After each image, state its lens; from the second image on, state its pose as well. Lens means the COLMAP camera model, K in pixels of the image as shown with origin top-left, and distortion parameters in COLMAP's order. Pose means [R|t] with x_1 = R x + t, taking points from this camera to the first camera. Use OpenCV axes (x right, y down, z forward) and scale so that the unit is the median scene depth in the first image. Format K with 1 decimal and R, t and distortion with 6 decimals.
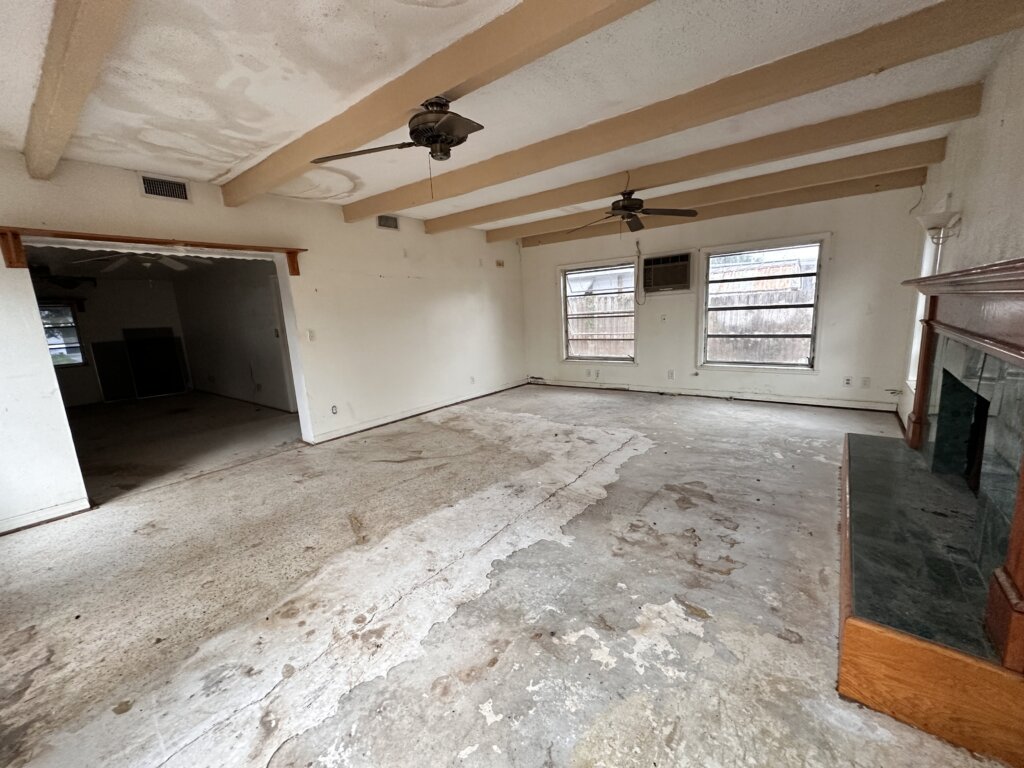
lens RADIAL K [[409.2, 0, 512.2], [0, 409.2, 385.4], [0, 0, 1]] dist [0.002384, 0.000060]
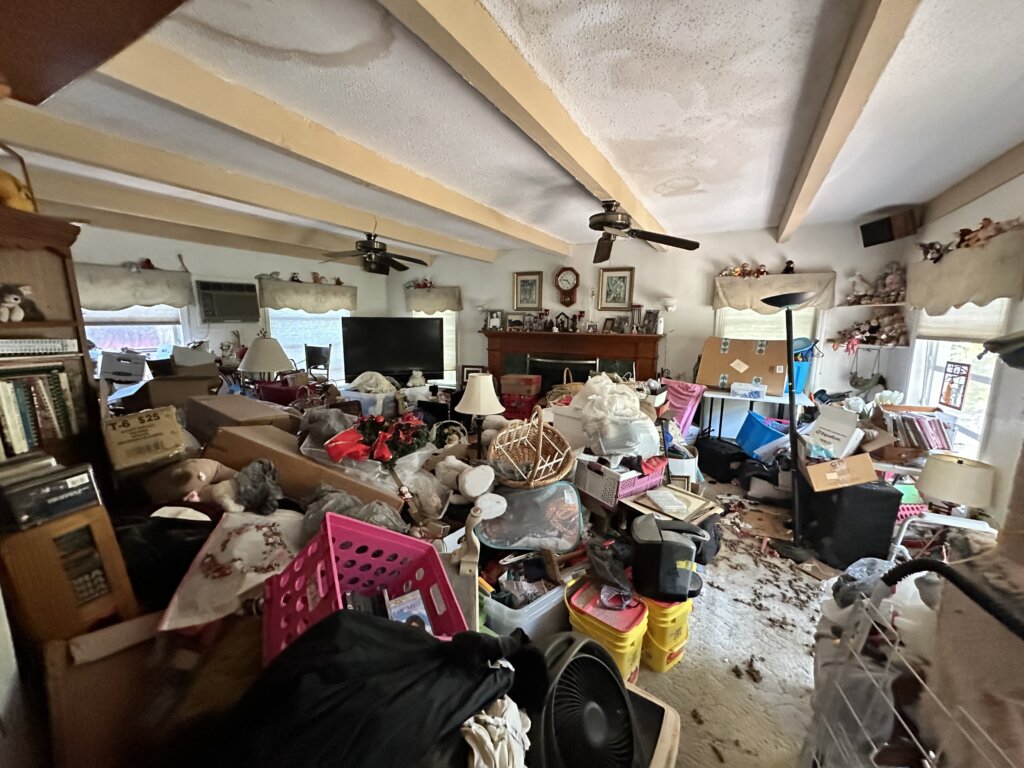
lens RADIAL K [[409.2, 0, 512.1], [0, 409.2, 386.7], [0, 0, 1]] dist [0.002384, 0.000060]
pose [[-0.155895, -0.122518, 0.980146, -0.577024], [0.176054, 0.972943, 0.149619, -0.135498], [-0.971958, 0.195884, -0.130108, 0.604113]]
